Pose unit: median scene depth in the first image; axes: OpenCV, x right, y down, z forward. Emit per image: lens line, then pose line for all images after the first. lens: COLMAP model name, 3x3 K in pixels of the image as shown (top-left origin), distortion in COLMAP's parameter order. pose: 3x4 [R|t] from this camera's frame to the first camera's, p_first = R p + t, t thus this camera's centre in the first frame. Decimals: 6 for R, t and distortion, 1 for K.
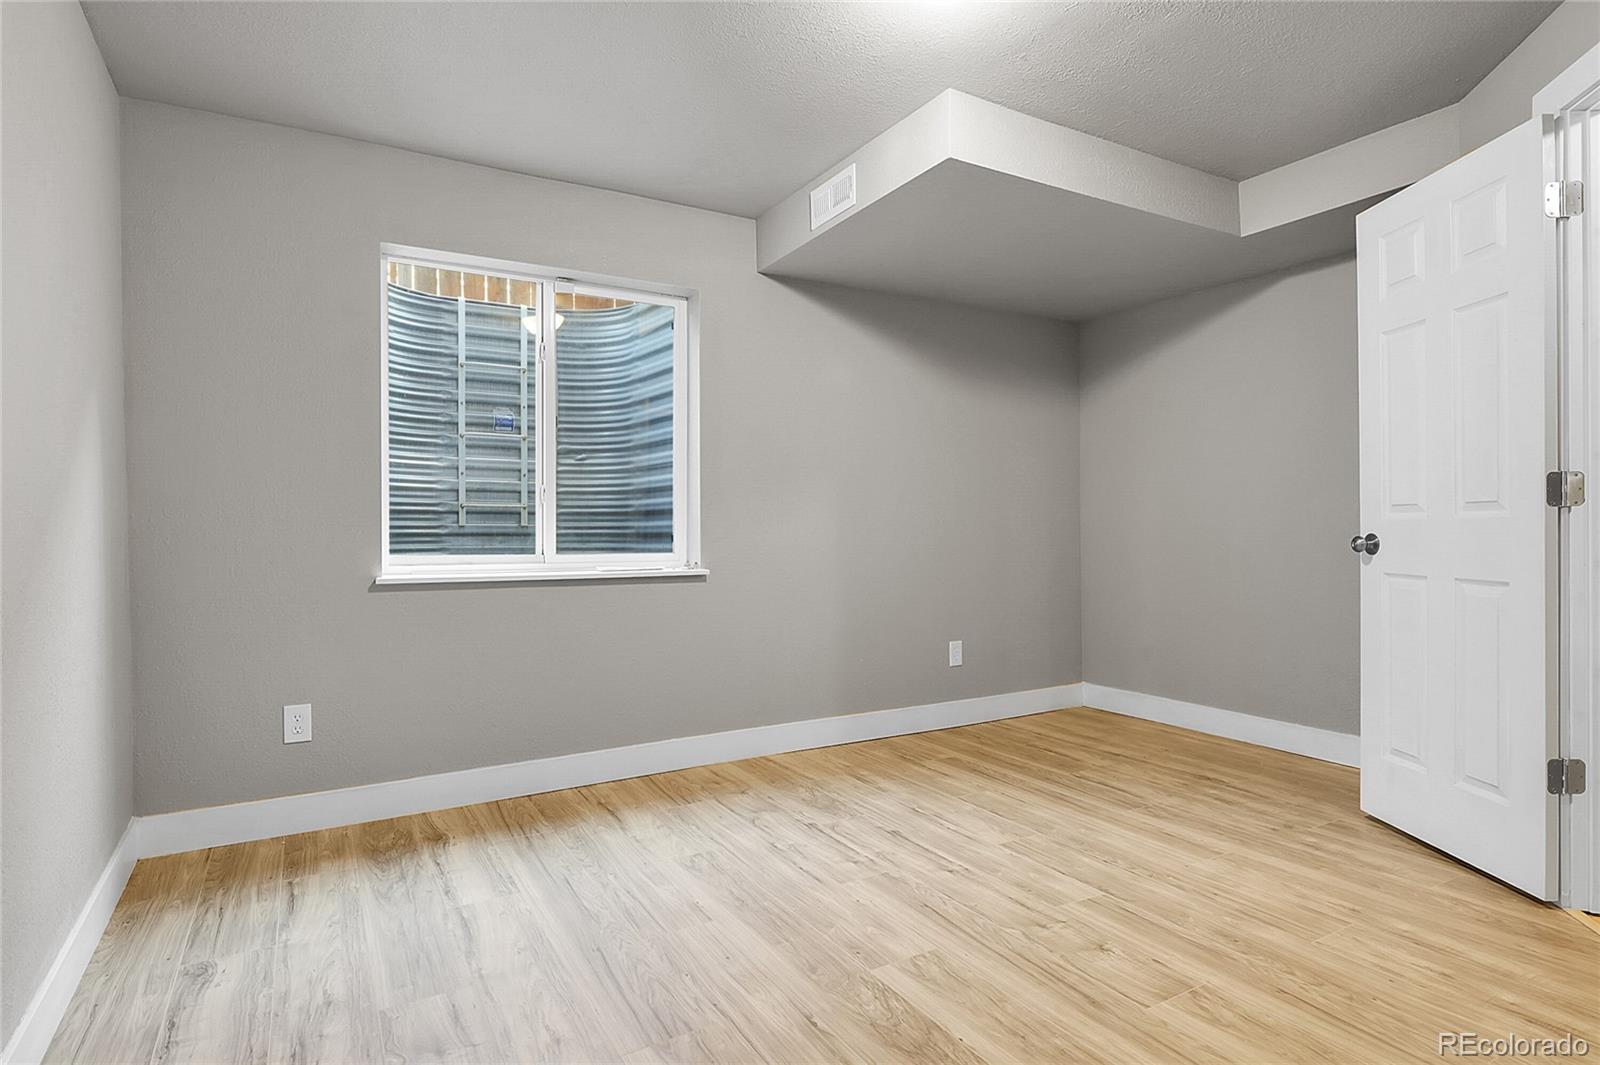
lens RADIAL K [[848.1, 0, 840.1], [0, 848.1, 531.8], [0, 0, 1]] dist [0.001189, 0.000513]
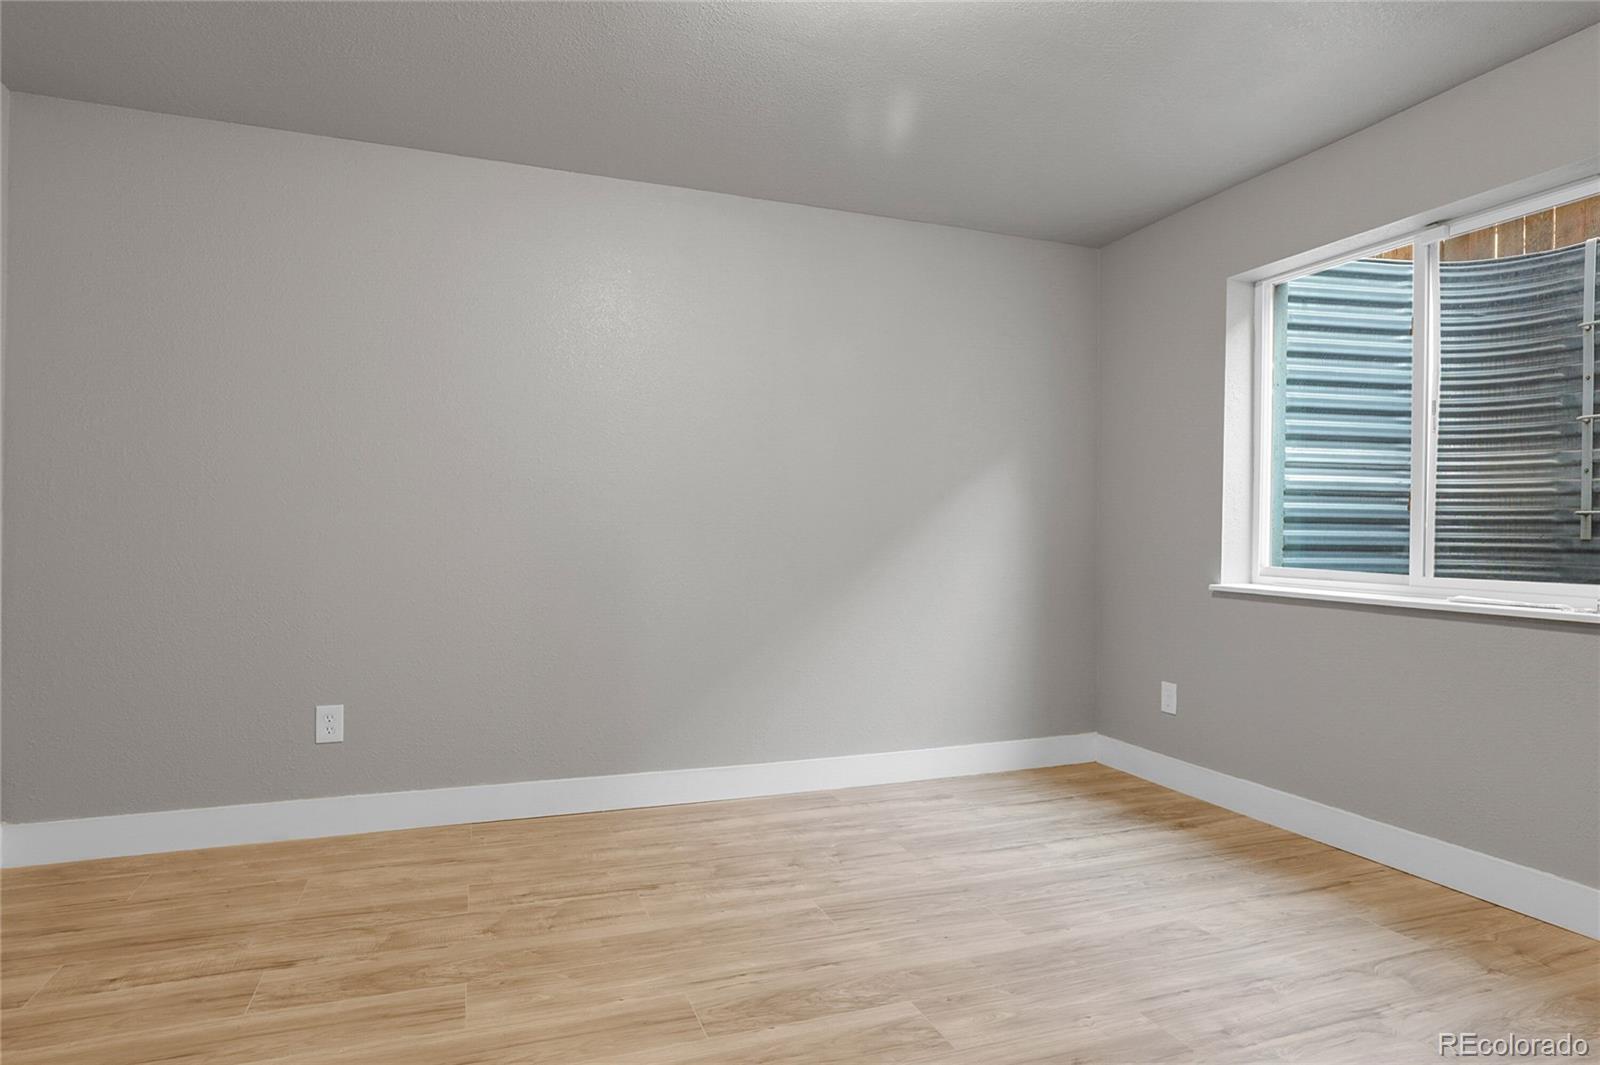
lens RADIAL K [[847.6, 0, 800.0], [0, 847.6, 532.5], [0, 0, 1]] dist [-0.002310, 0.000191]
pose [[-0.165696, 0.002716, -0.986173, 0.767598], [-0.013940, 0.999890, 0.005096, -0.014437], [0.986078, 0.014591, -0.165640, 0.785893]]
